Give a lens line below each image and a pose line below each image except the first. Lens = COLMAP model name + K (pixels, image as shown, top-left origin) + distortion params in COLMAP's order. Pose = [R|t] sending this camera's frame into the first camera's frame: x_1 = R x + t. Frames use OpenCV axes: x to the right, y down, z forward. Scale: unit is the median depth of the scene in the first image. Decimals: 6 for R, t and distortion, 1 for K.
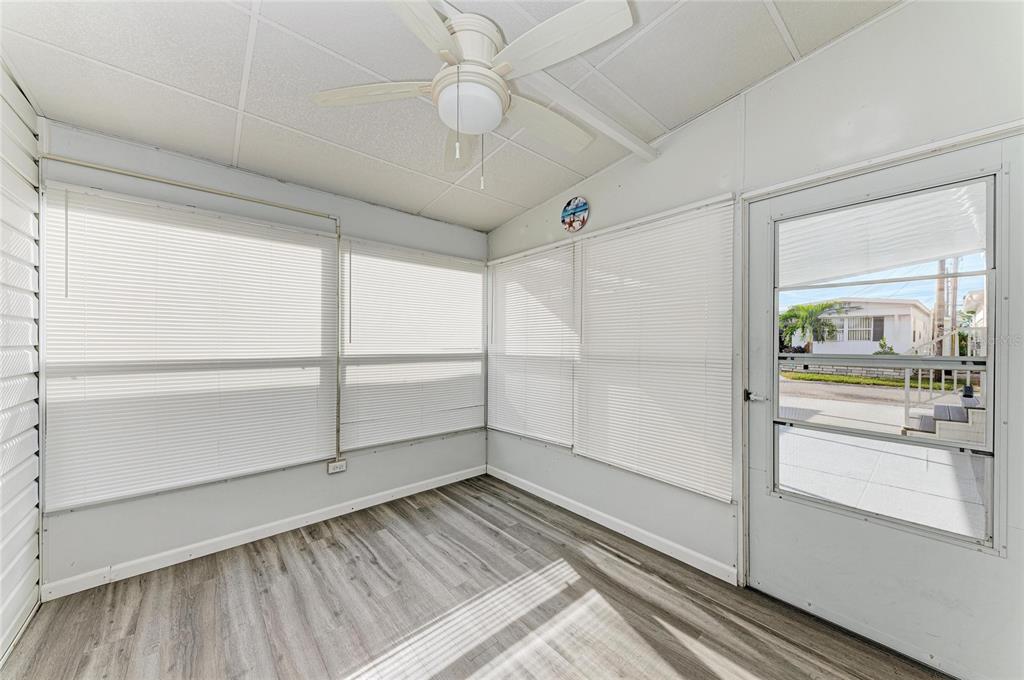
lens RADIAL K [[362.9, 0, 516.5], [0, 362.9, 339.1], [0, 0, 1]] dist [0.001540, 0.000021]
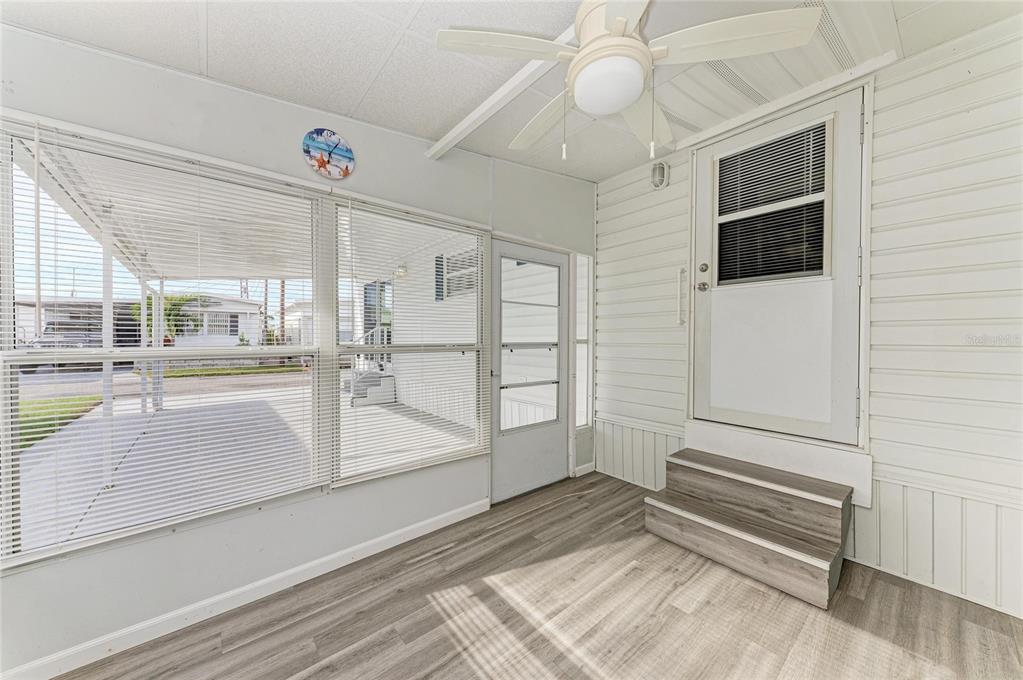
lens RADIAL K [[362.5, 0, 515.4], [0, 362.5, 343.9], [0, 0, 1]] dist [0.001540, 0.000021]
pose [[0.014417, -0.021274, 0.999670, -0.642708], [-0.008151, 0.999738, 0.021393, 0.008619], [-0.999863, -0.008457, 0.014240, 0.734676]]
